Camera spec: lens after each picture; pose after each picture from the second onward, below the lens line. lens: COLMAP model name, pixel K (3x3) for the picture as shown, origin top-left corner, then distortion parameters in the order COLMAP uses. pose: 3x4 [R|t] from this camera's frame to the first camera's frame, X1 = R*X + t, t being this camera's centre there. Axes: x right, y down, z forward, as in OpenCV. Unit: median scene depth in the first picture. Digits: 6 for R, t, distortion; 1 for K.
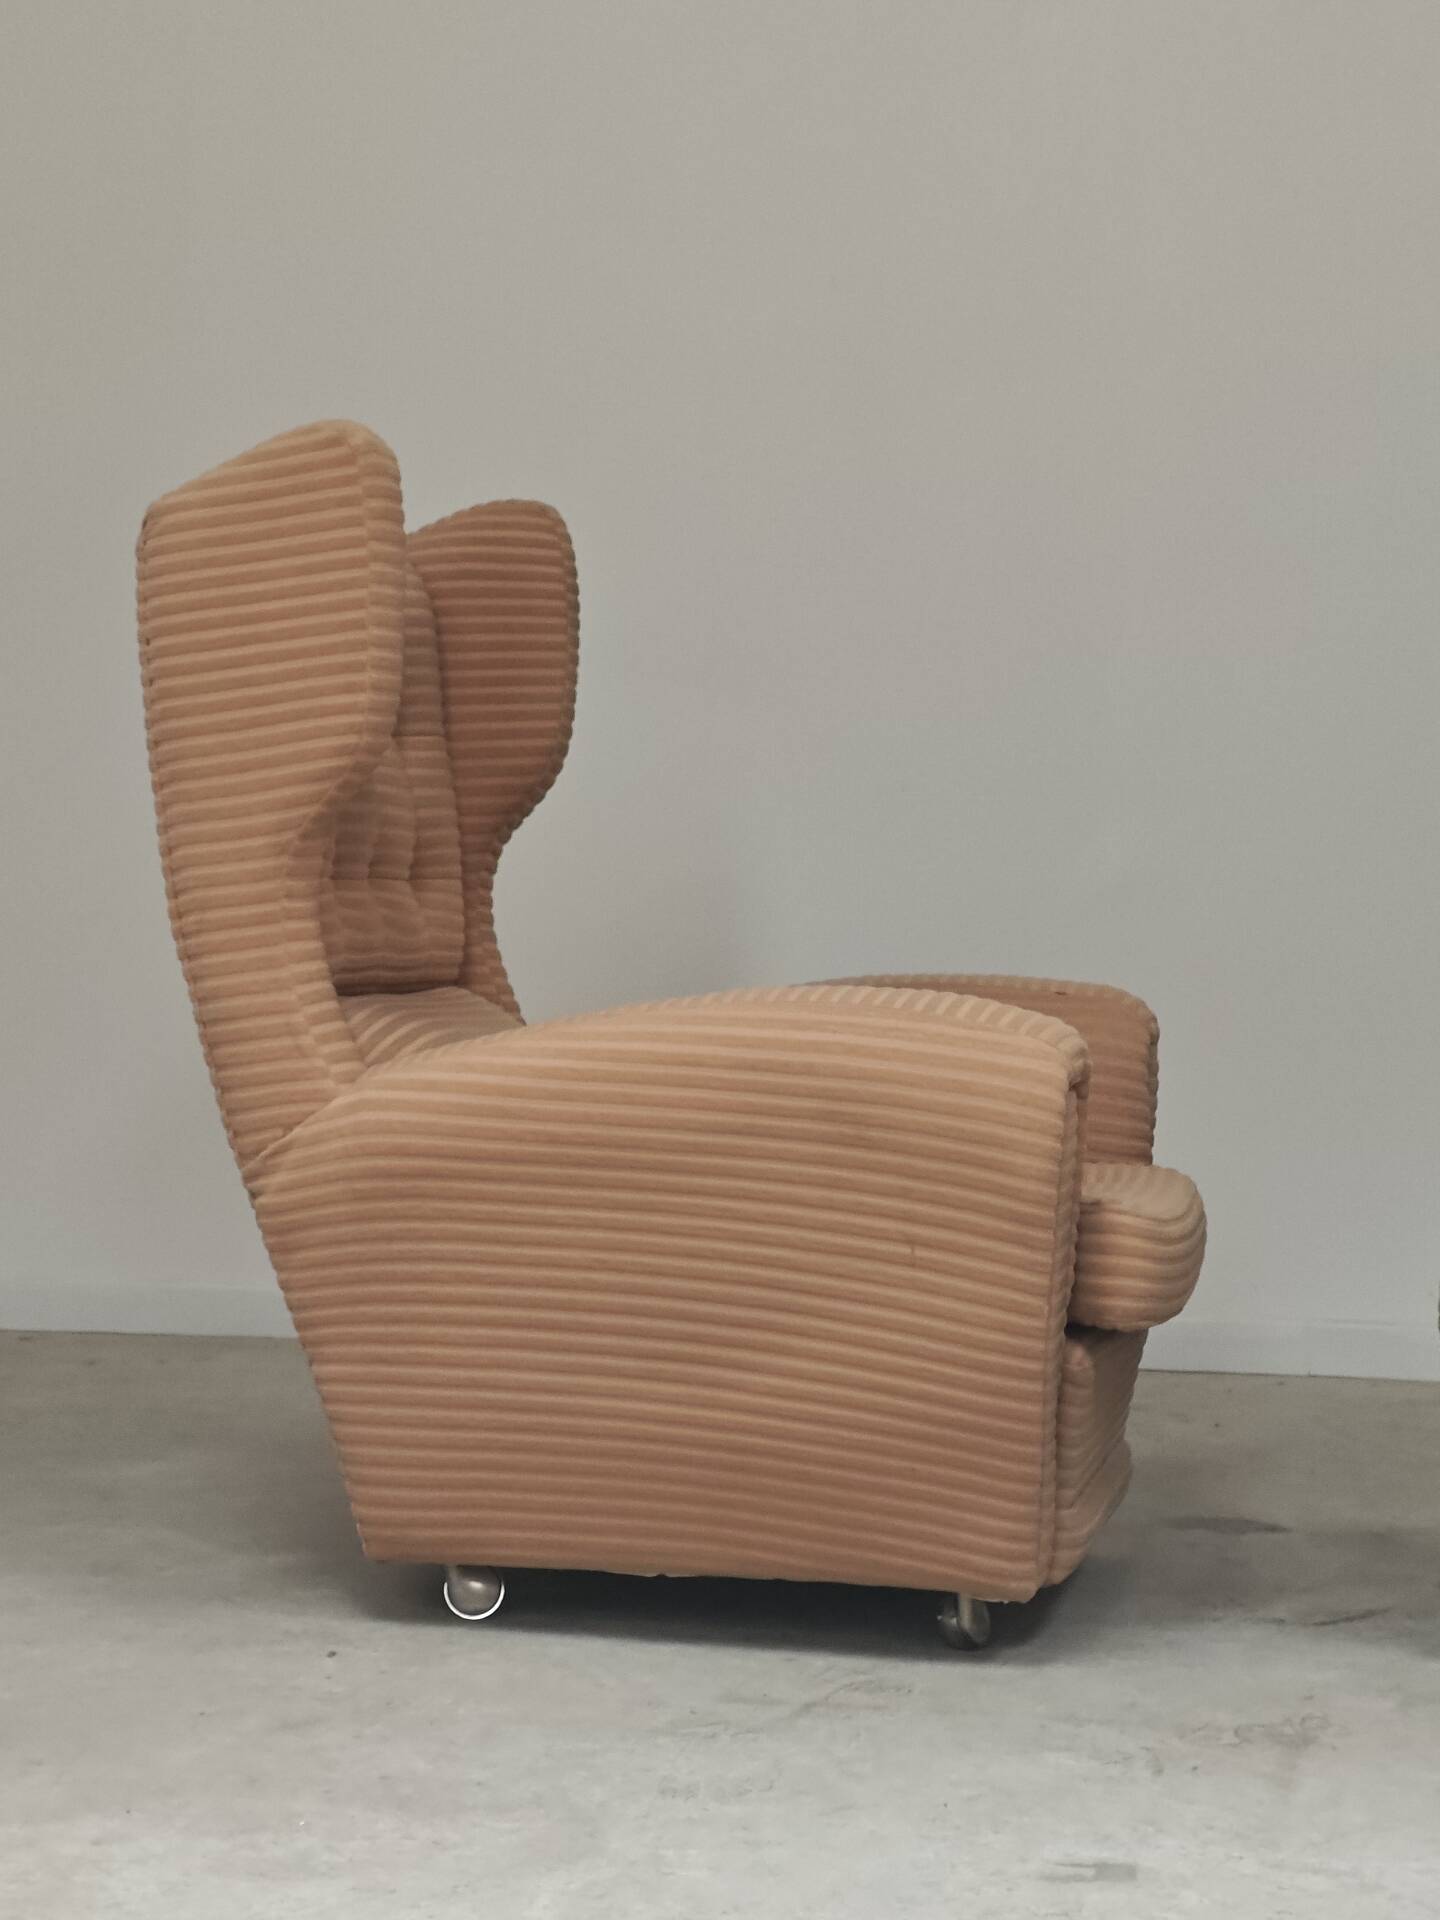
lens RADIAL K [[4233.8, 0, 621.2], [0, 4233.8, 956.2], [0, 0, 1]] dist [0.372171, -0.427869]
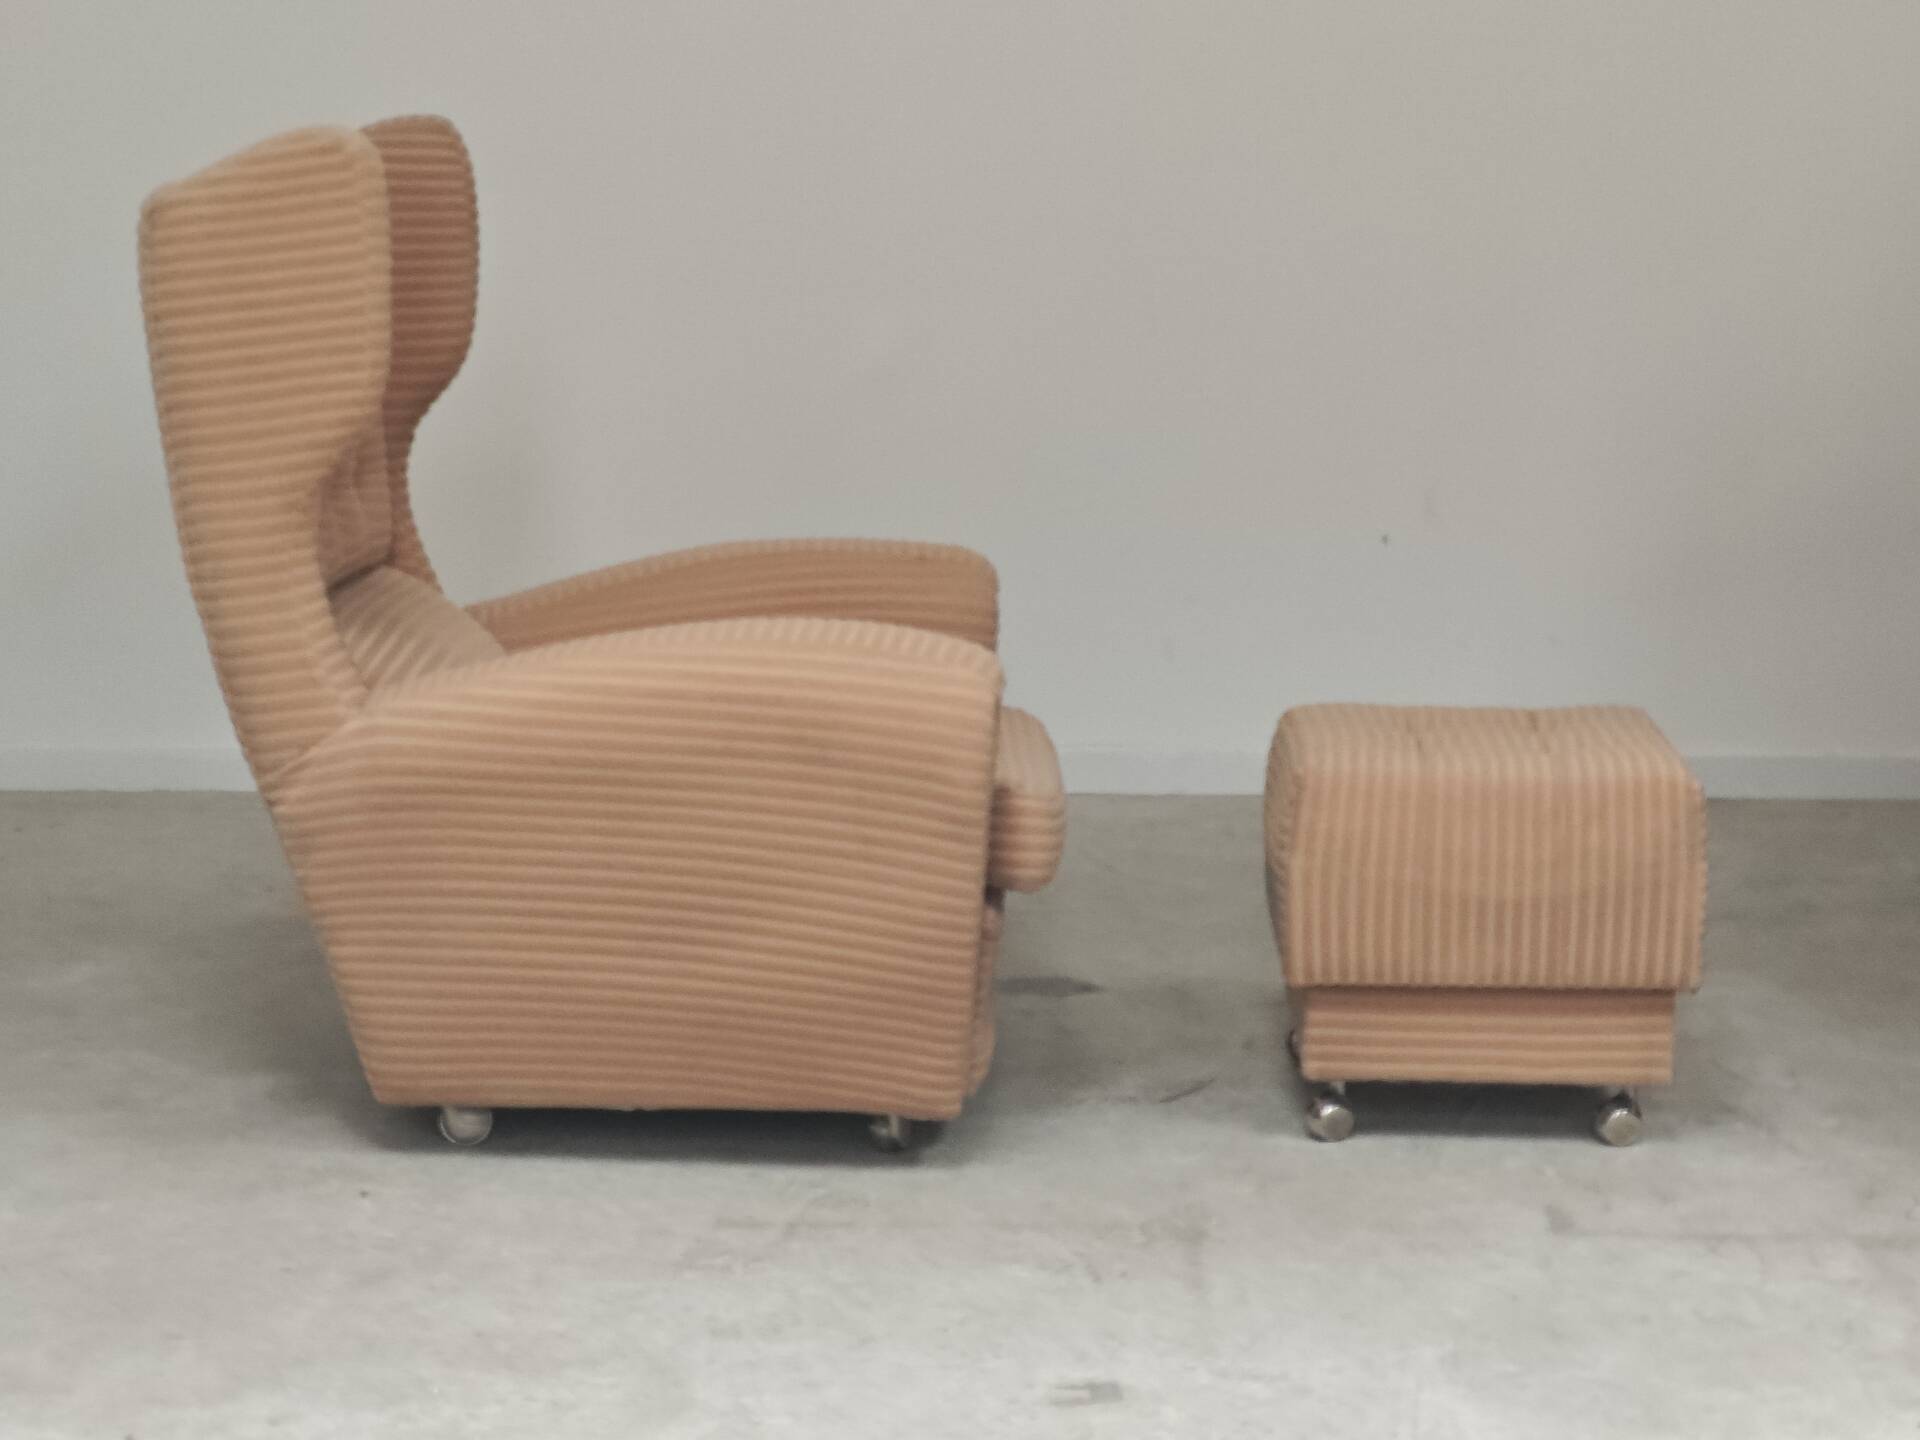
lens RADIAL K [[4094.4, 0, 960.0], [0, 4094.4, 720.0], [0, 0, 1]] dist [0.184053, 0.403256]
pose [[0.983745, -0.038919, 0.175301, -0.099994], [0.017573, 0.992410, 0.121710, -0.100103], [-0.178708, -0.116651, 0.976963, -0.114652]]
